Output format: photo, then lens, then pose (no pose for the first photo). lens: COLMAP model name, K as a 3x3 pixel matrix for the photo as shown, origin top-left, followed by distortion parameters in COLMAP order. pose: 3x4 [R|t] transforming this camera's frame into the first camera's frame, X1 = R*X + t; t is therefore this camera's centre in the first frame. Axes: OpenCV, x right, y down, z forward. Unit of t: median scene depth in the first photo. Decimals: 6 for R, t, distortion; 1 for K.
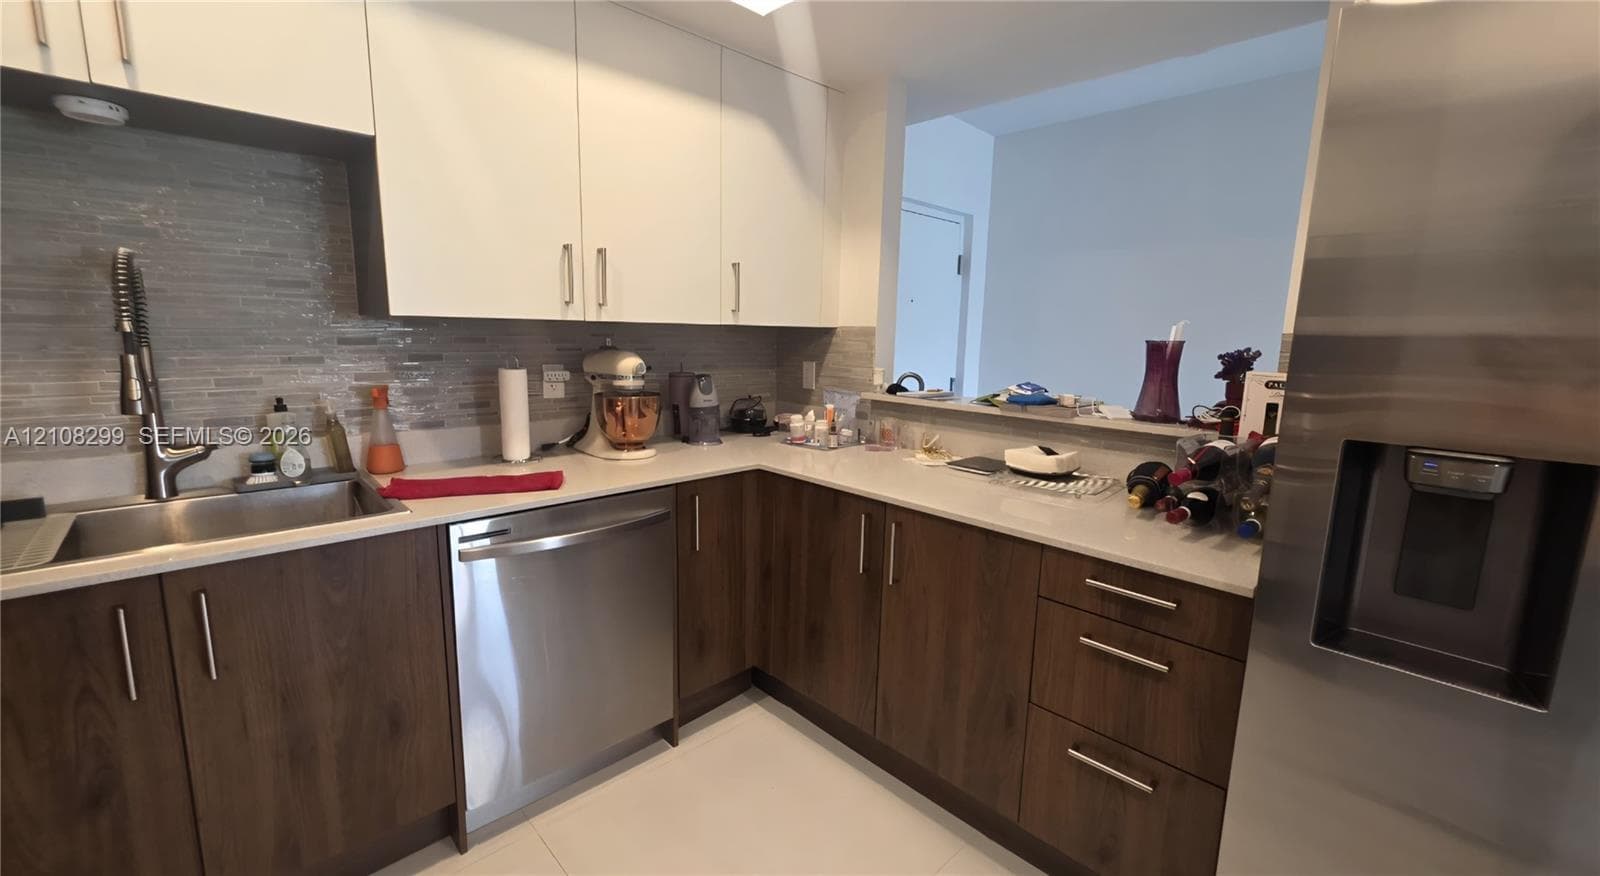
lens RADIAL K [[631.7, 0, 806.3], [0, 631.7, 433.5], [0, 0, 1]] dist [-0.008699, 0.000157]
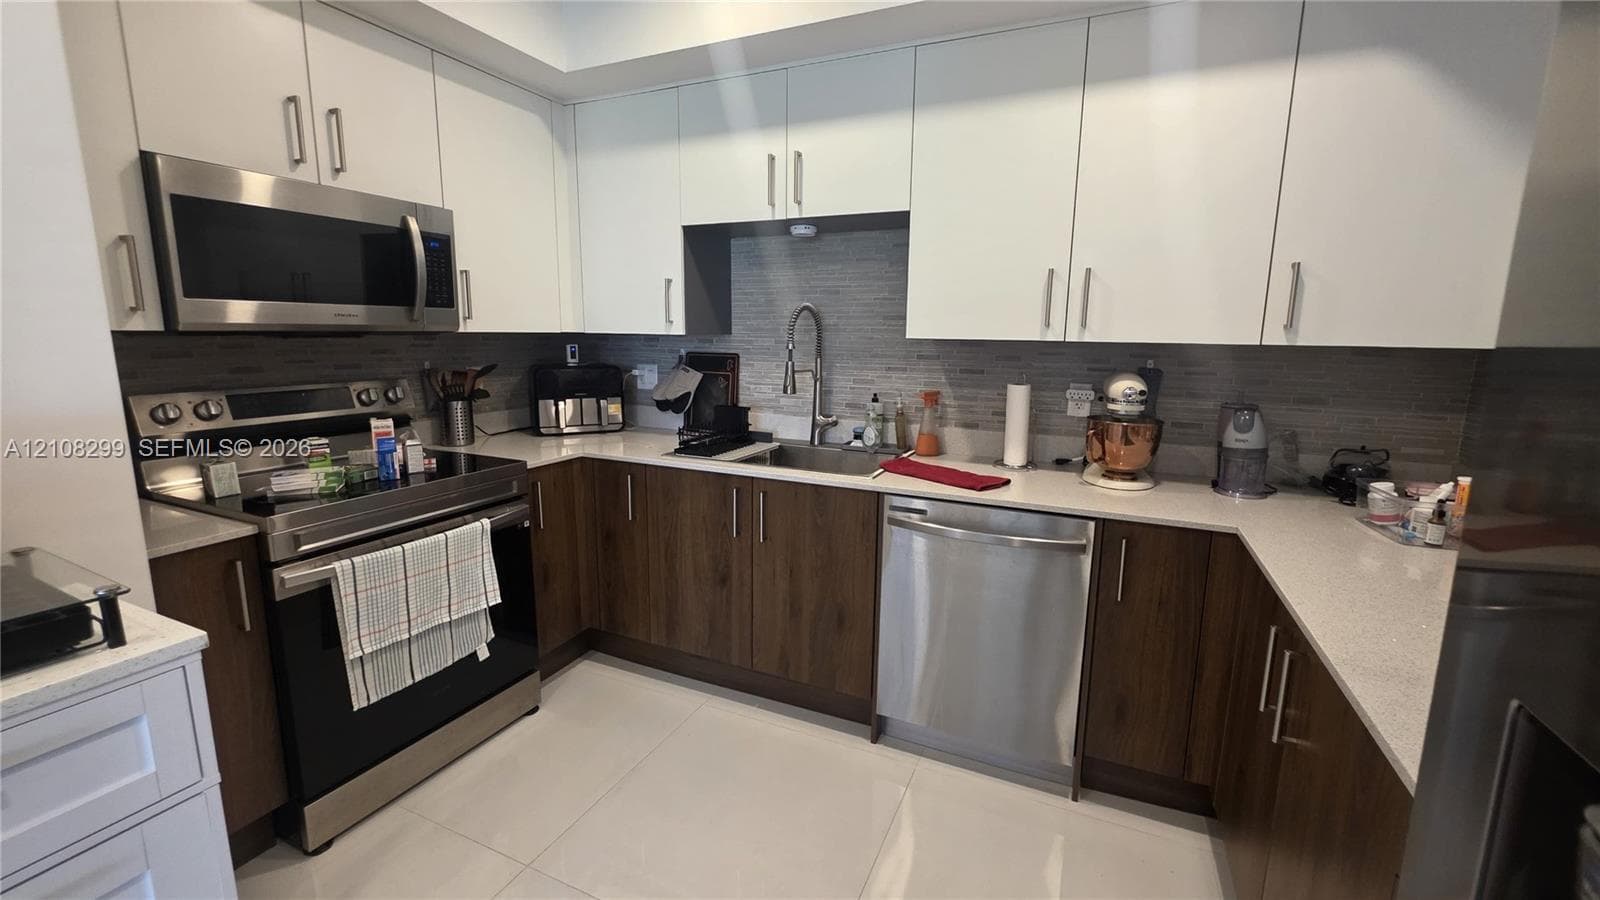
lens RADIAL K [[639.1, 0, 813.7], [0, 639.1, 439.4], [0, 0, 1]] dist [-0.004782, 0.000624]
pose [[0.364080, 0.133968, -0.921682, 0.429294], [-0.155222, 0.984489, 0.081782, -0.039905], [0.918342, 0.113290, 0.379228, 0.229811]]
